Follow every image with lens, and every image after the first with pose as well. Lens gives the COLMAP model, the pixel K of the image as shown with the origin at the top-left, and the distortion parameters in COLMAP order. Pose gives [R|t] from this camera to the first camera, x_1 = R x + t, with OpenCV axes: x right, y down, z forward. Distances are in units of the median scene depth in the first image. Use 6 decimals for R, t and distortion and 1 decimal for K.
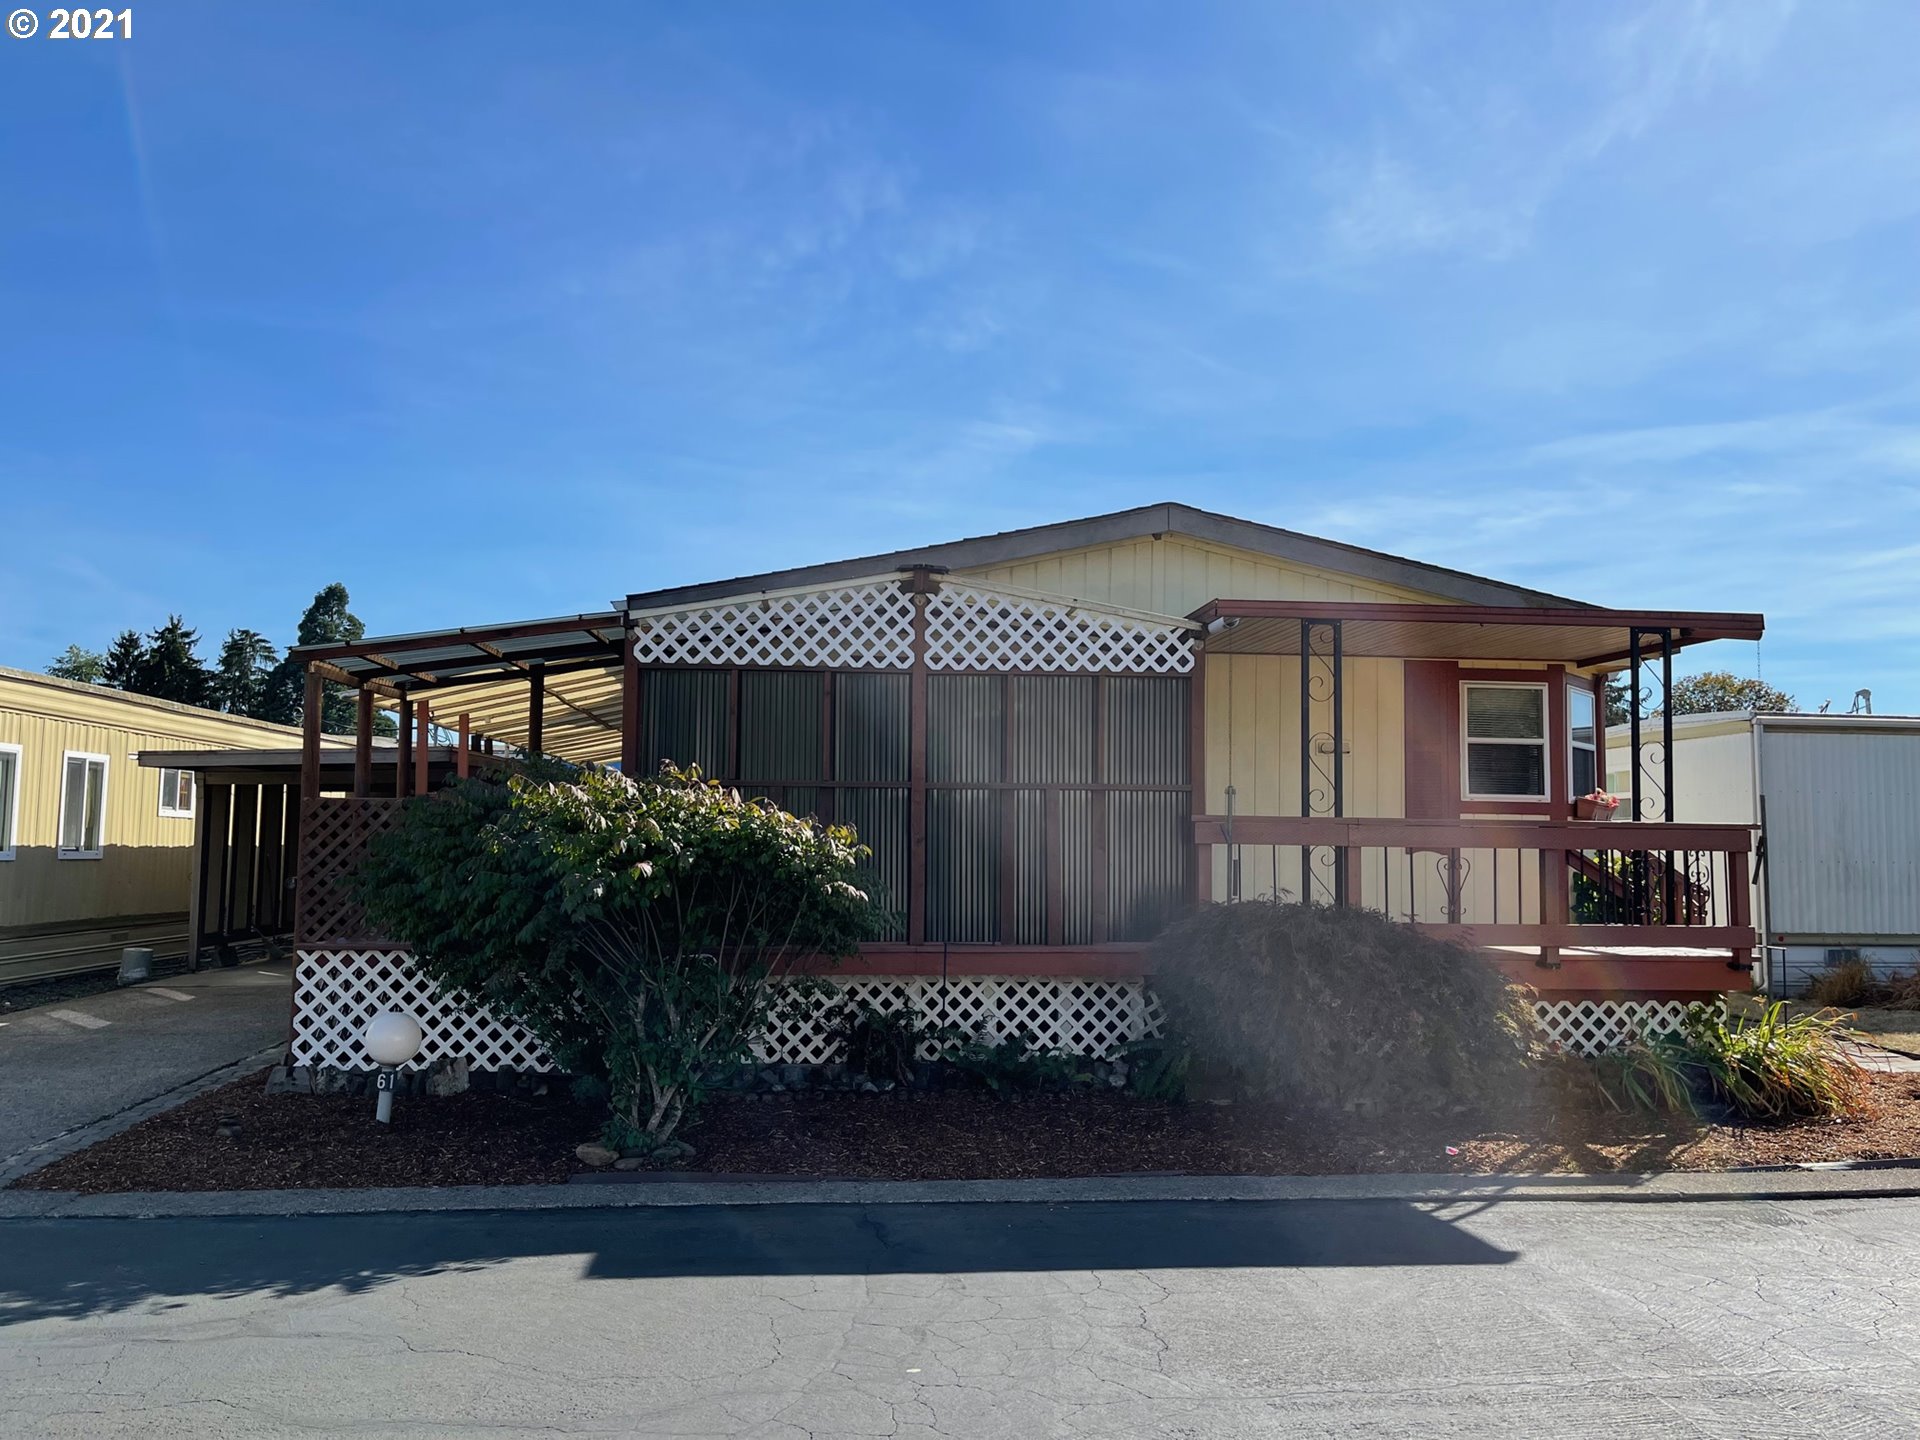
lens RADIAL K [[1449.1, 0, 960.0], [0, 1449.1, 720.0], [0, 0, 1]] dist [0.069577, -0.085975]
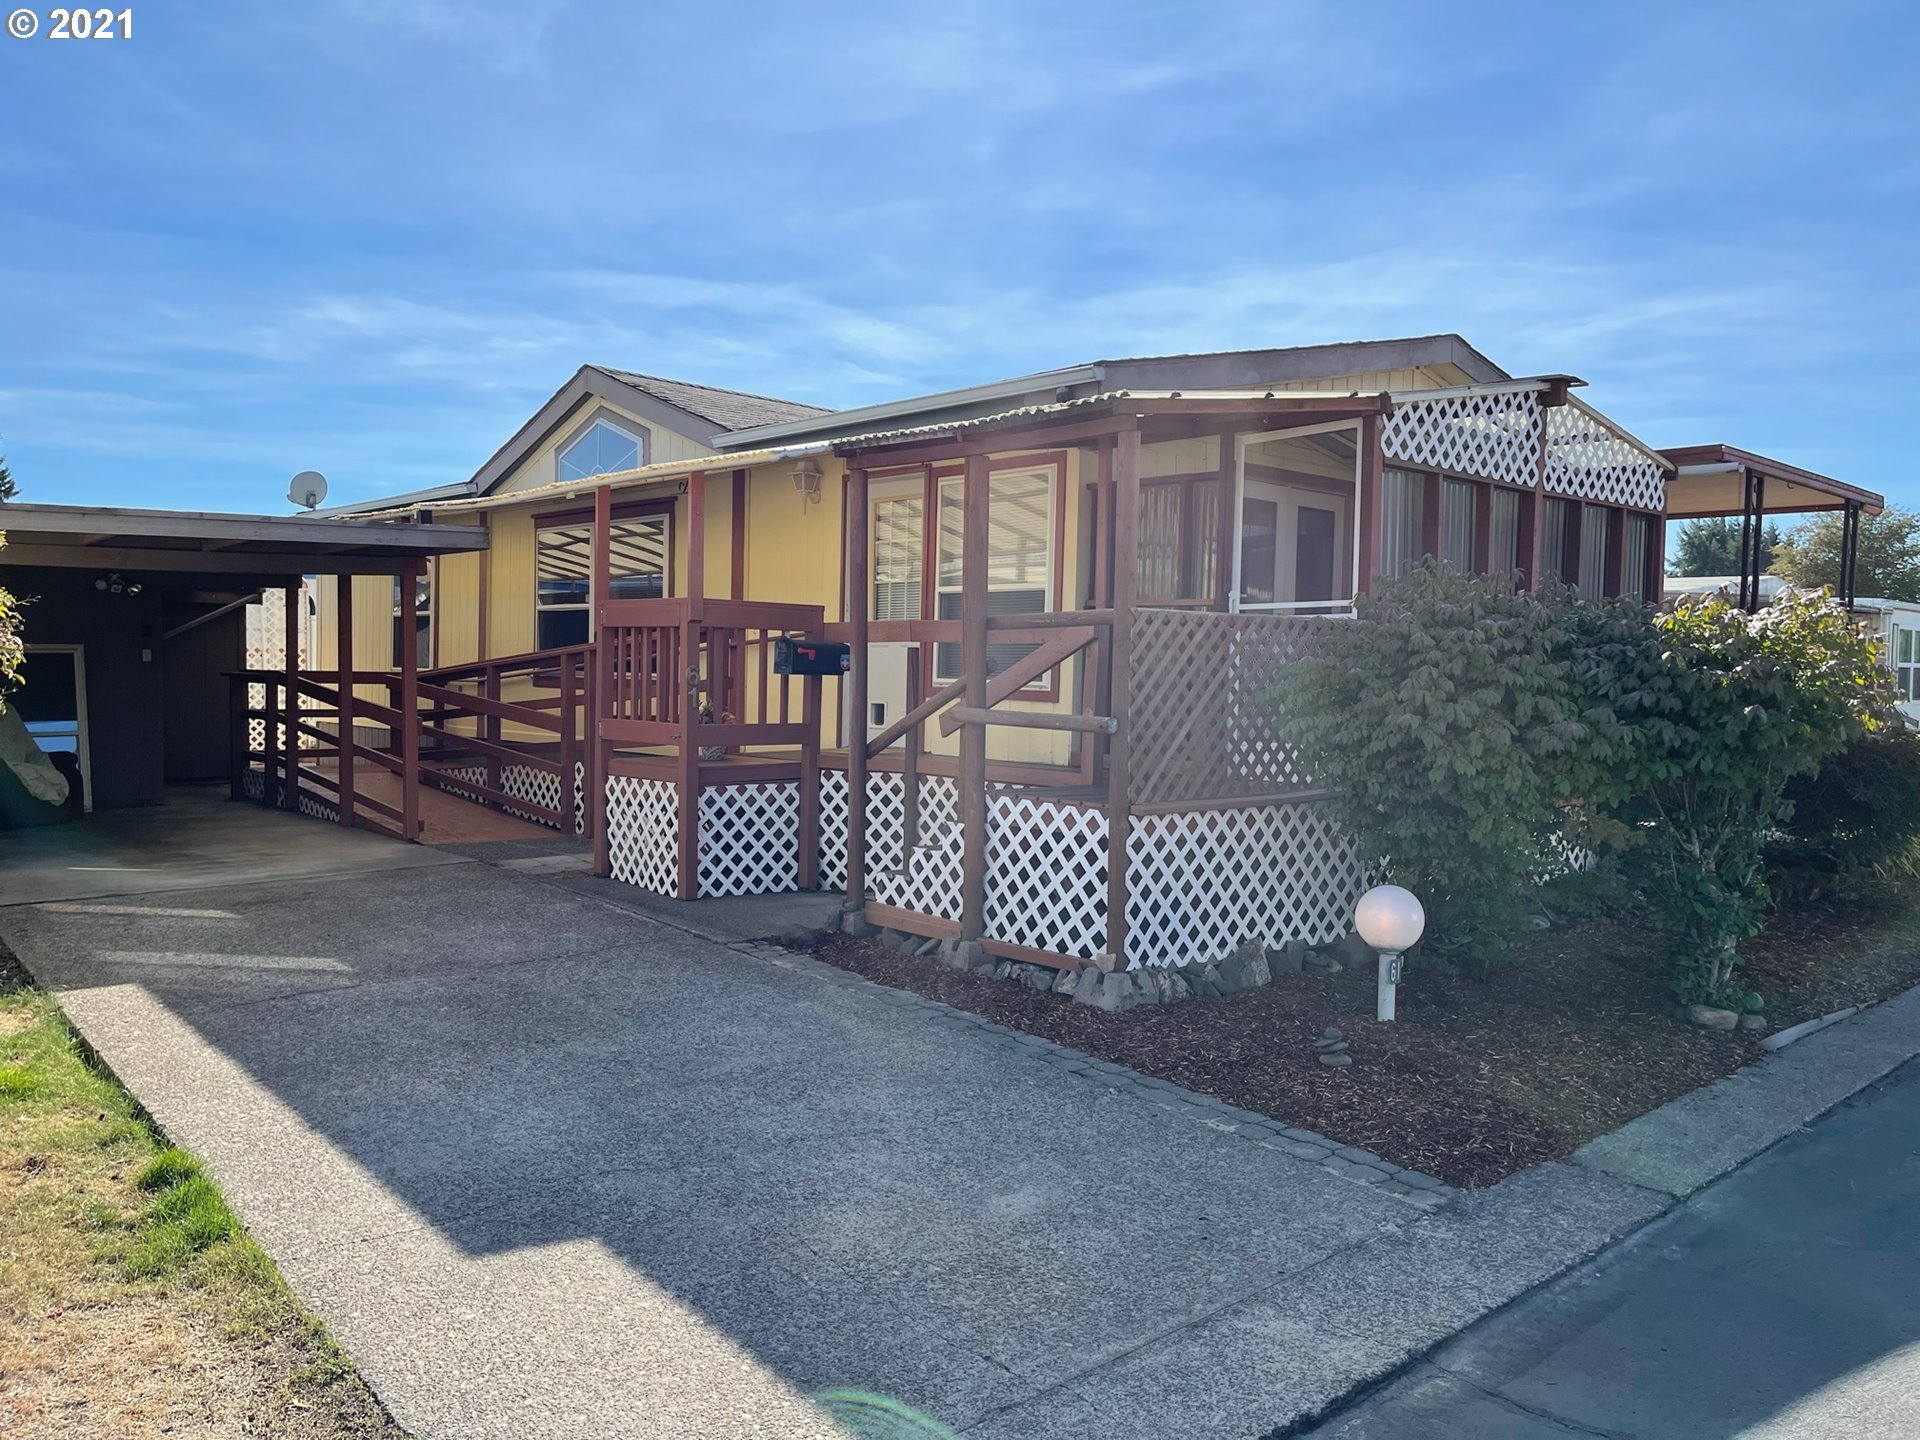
lens RADIAL K [[1449.1, 0, 960.0], [0, 1449.1, 720.0], [0, 0, 1]] dist [0.069577, -0.085975]
pose [[0.791423, -0.017209, 0.611026, -0.953796], [-0.057619, 0.993053, 0.102598, 0.039958], [-0.608547, -0.116405, 0.784933, 0.486085]]
